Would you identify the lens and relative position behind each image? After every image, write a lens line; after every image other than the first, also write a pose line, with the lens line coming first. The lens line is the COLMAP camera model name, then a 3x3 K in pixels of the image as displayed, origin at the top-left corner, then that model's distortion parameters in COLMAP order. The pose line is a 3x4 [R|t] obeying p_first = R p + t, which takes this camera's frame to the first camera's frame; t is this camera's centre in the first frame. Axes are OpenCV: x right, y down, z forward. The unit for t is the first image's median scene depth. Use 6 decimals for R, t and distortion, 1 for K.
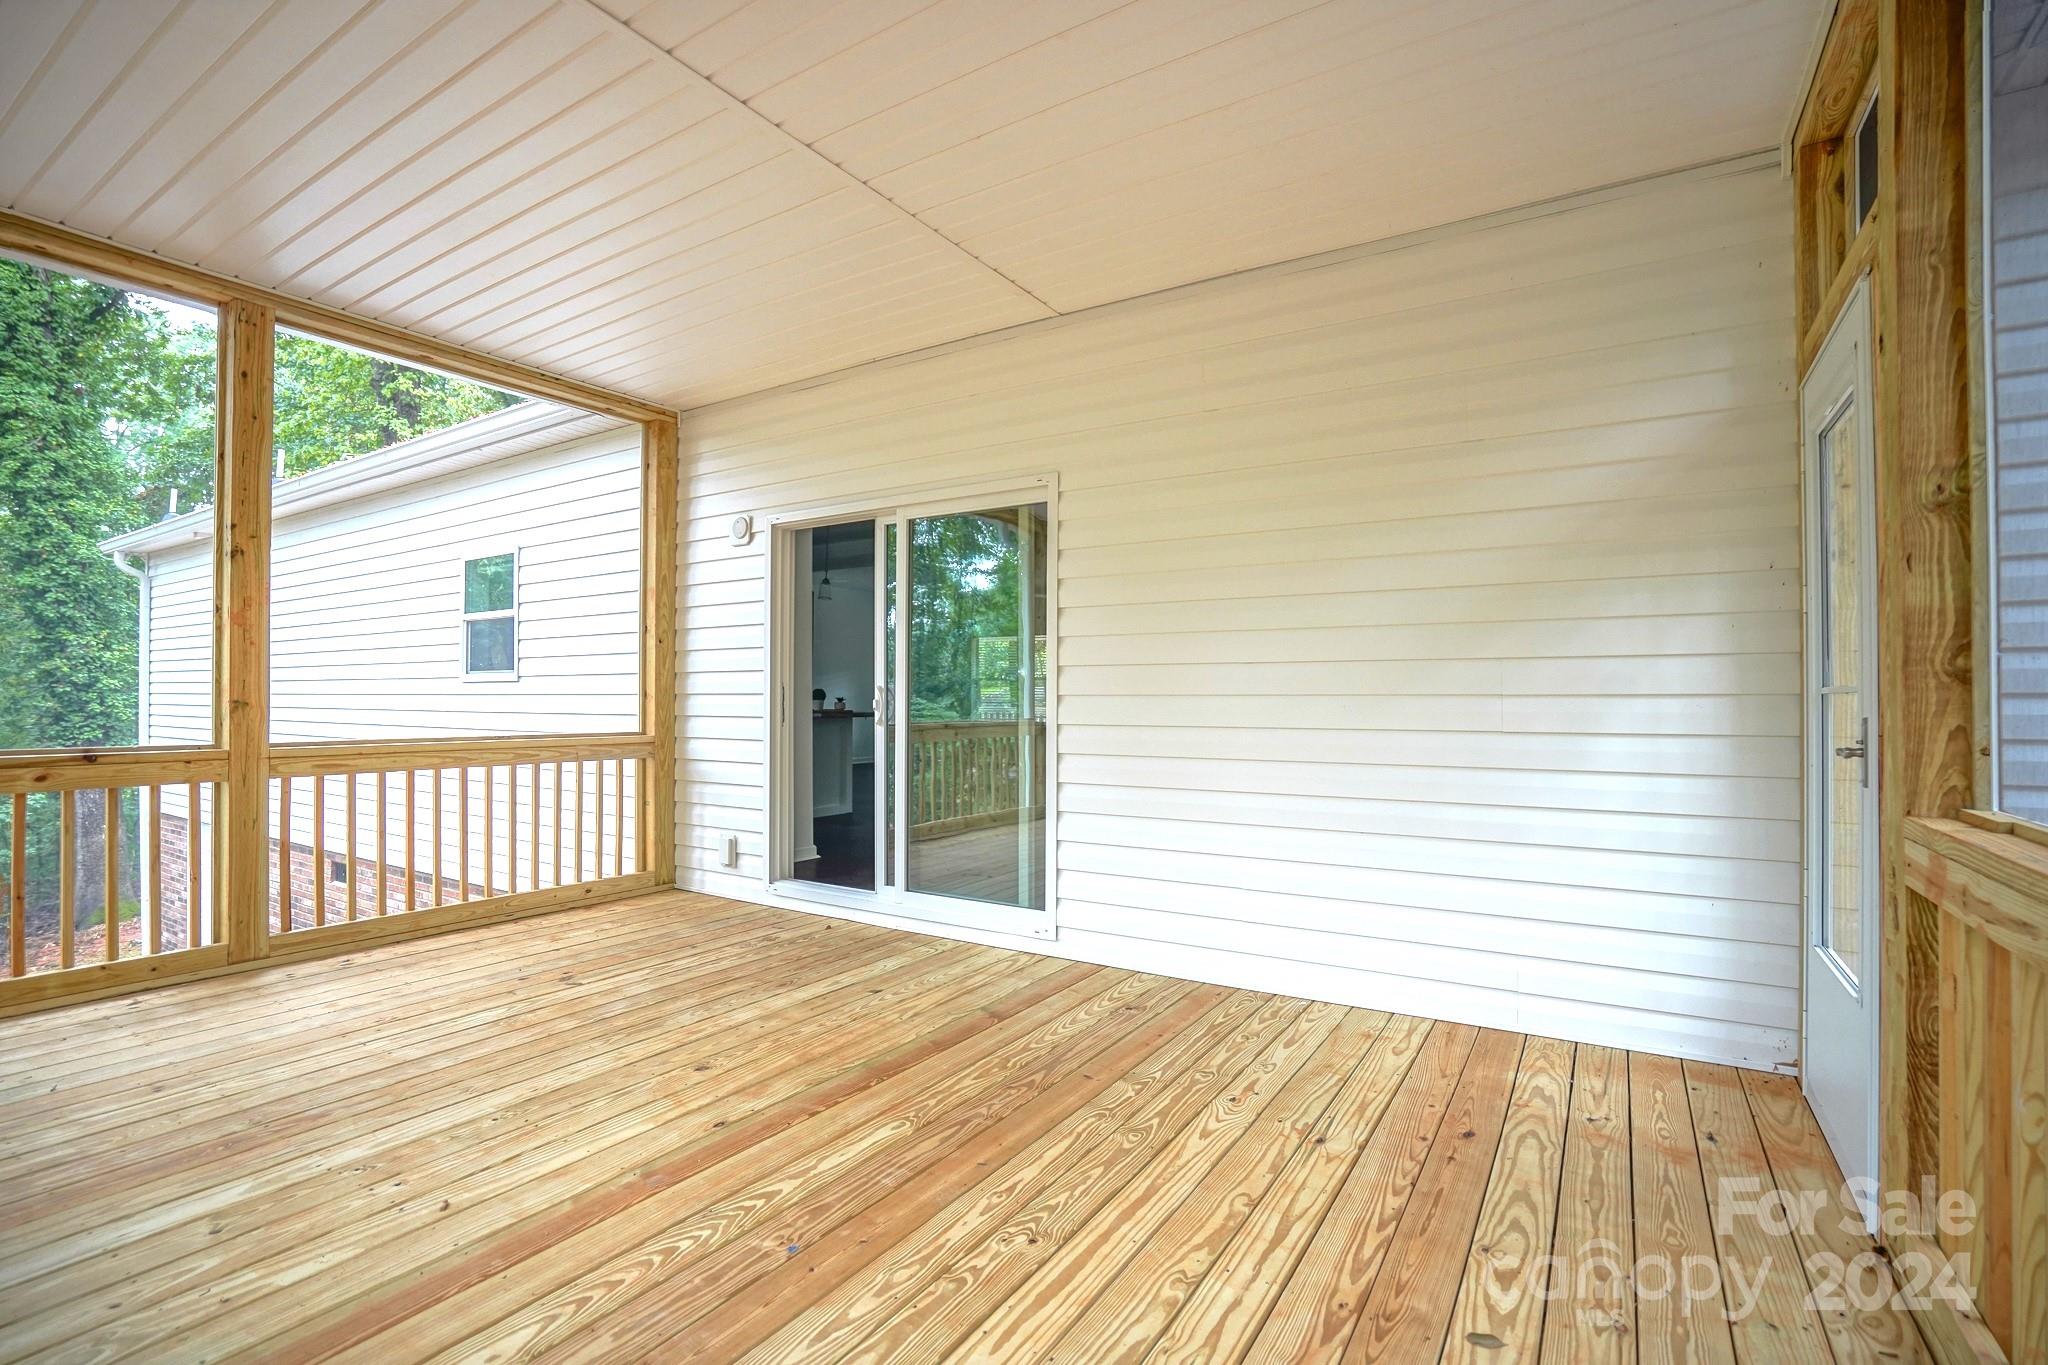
lens RADIAL K [[940.9, 0, 1024.4], [0, 940.9, 695.2], [0, 0, 1]] dist [-0.045629, 0.012718]
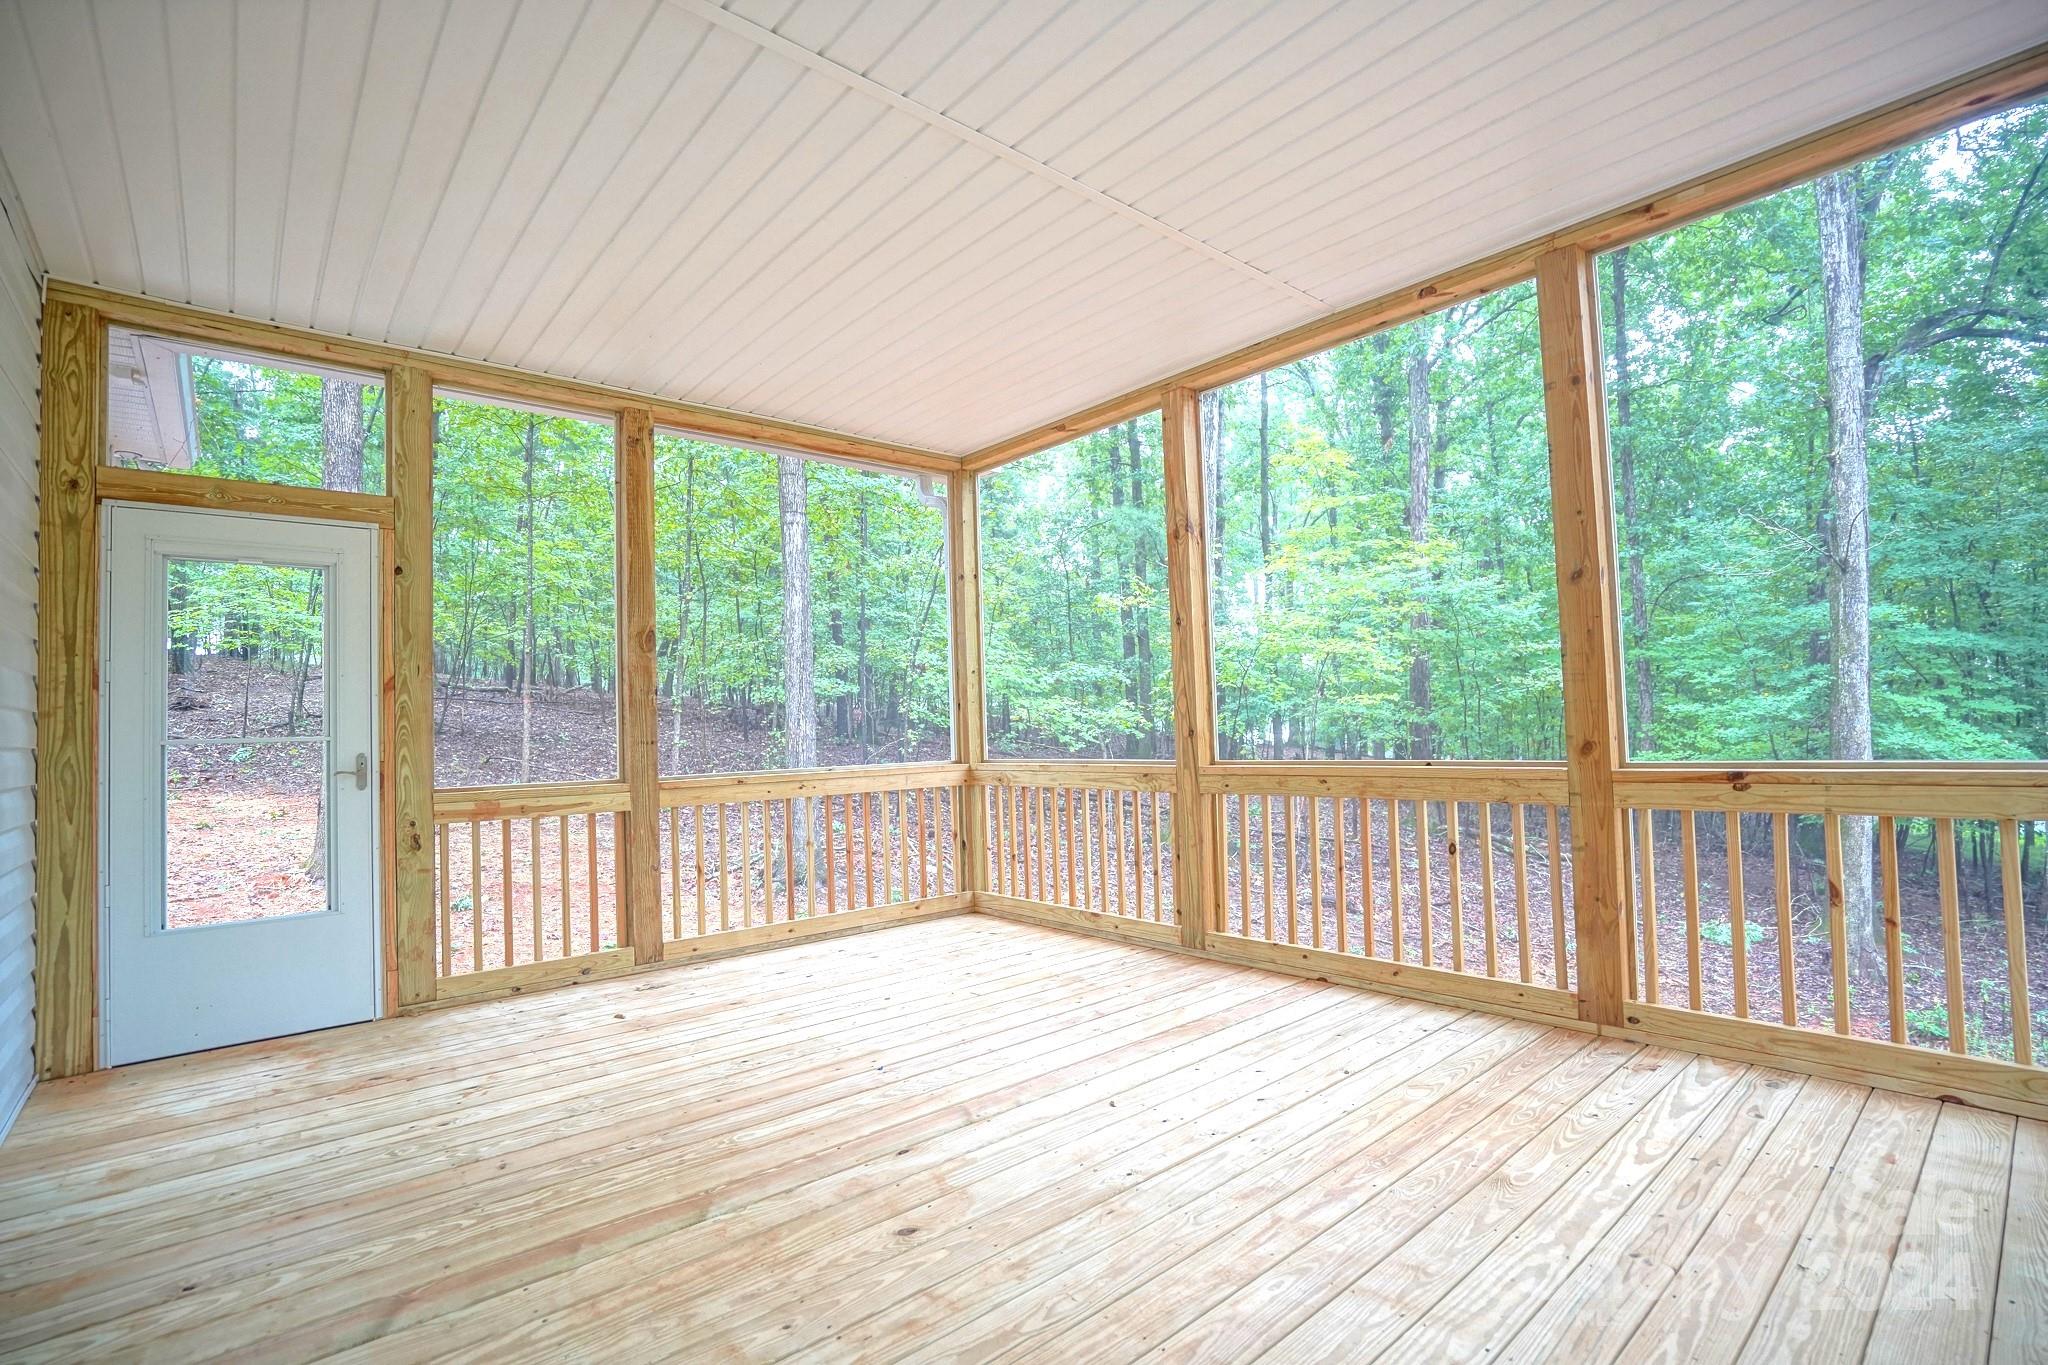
lens RADIAL K [[940.9, 0, 1022.8], [0, 940.9, 686.5], [0, 0, 1]] dist [-0.045629, 0.012718]
pose [[-0.958880, 0.040288, 0.280939, -0.567244], [0.027335, 0.998381, -0.049874, 0.009874], [-0.282494, -0.040144, -0.958429, 1.459621]]
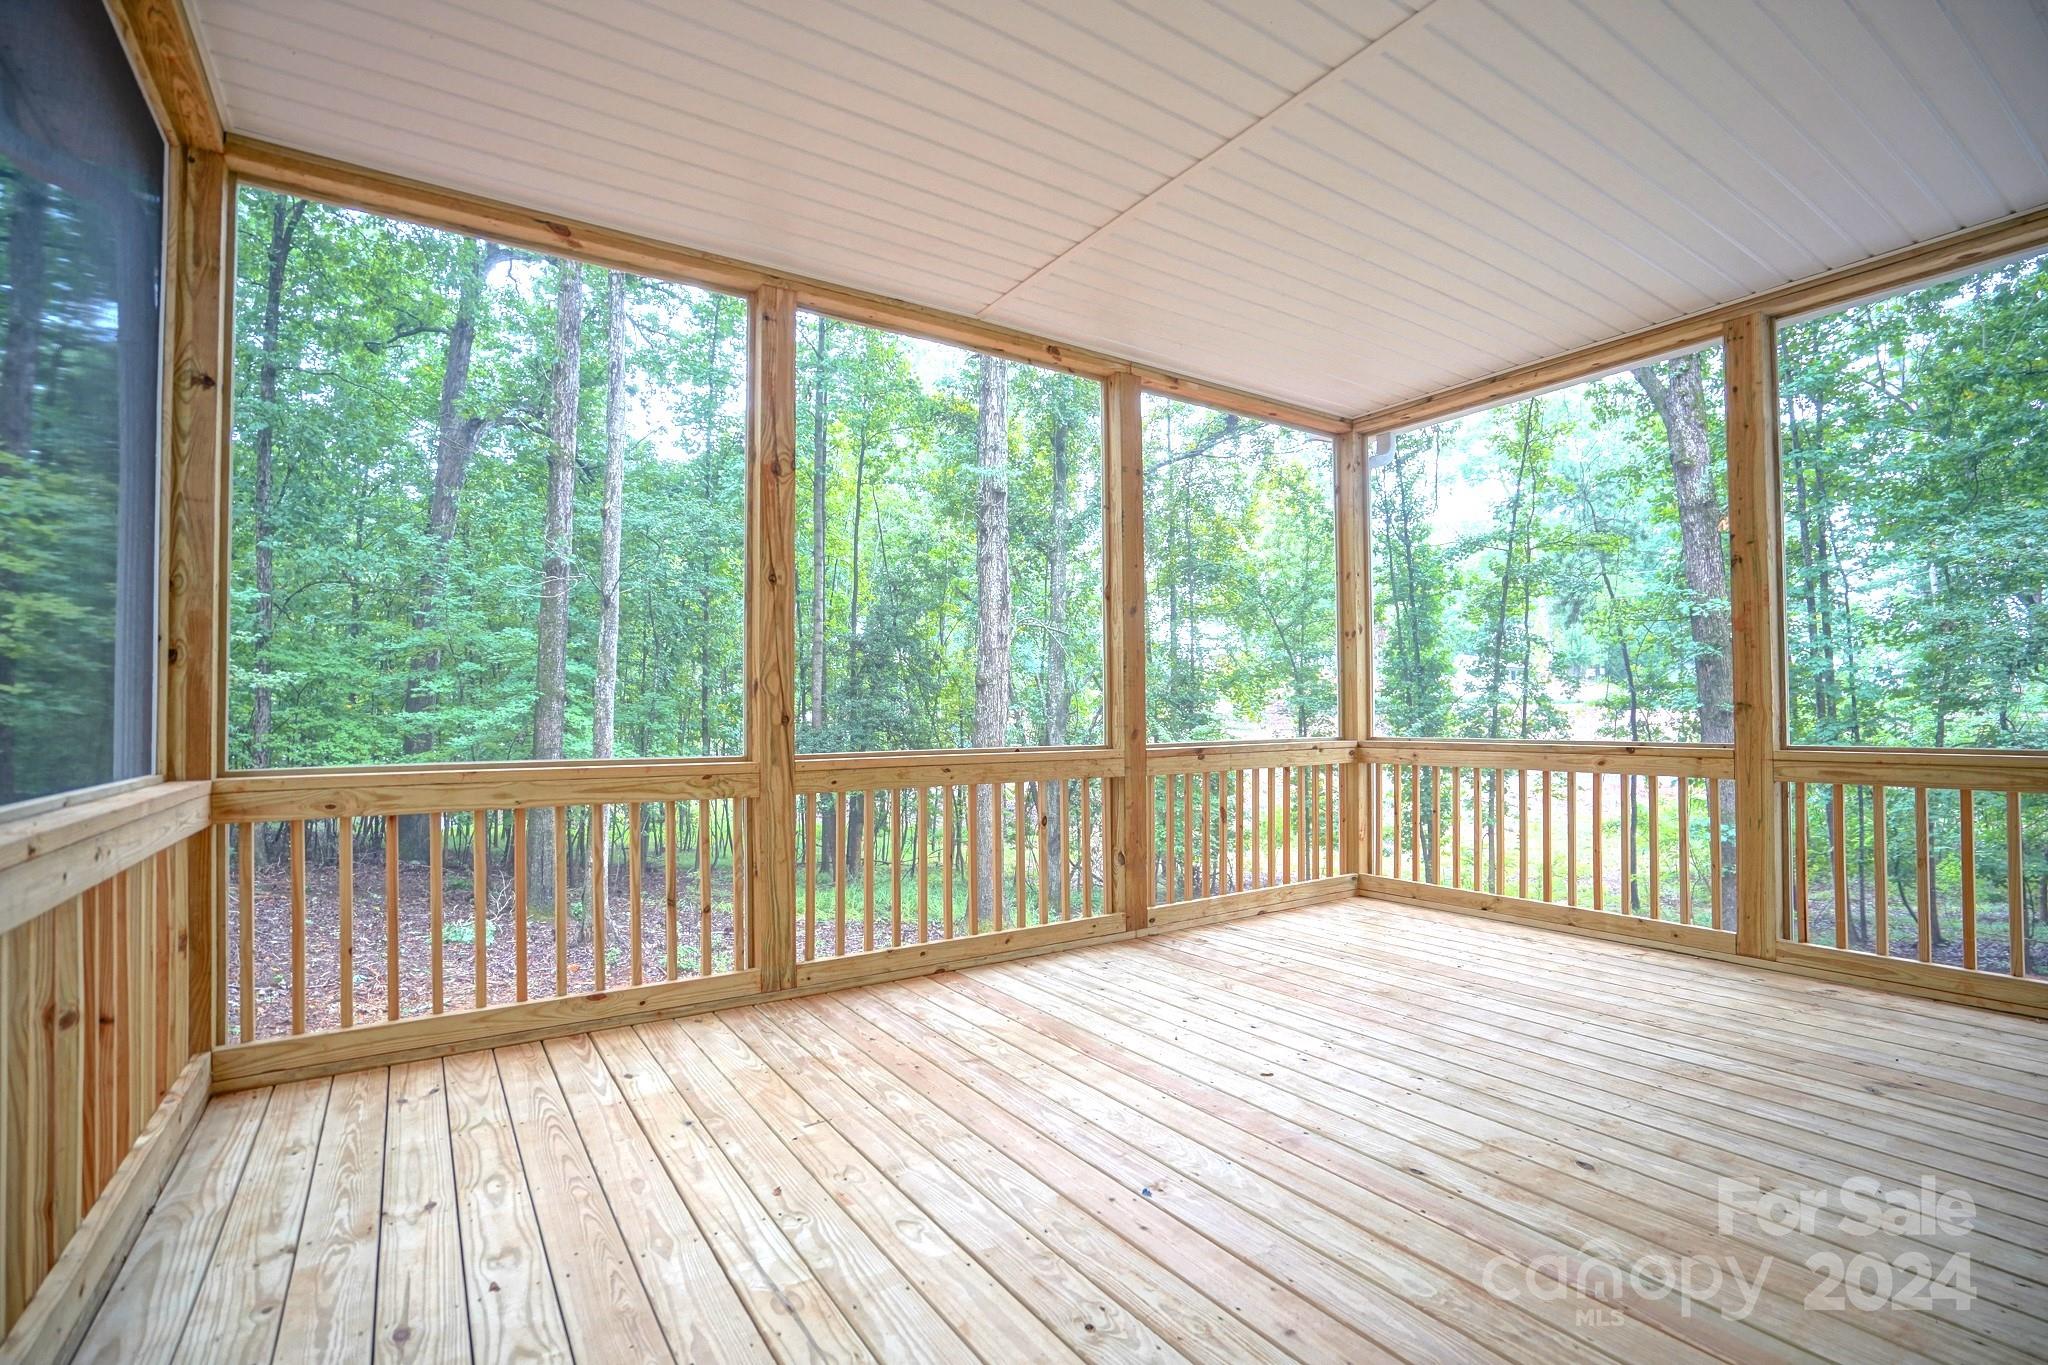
lens RADIAL K [[940.9, 0, 1029.1], [0, 940.9, 692.9], [0, 0, 1]] dist [-0.045629, 0.012718]
pose [[-0.403805, -0.020363, -0.914618, 0.487147], [0.009034, 0.999615, -0.026244, 0.014803], [0.914800, -0.018860, -0.403466, 0.767300]]
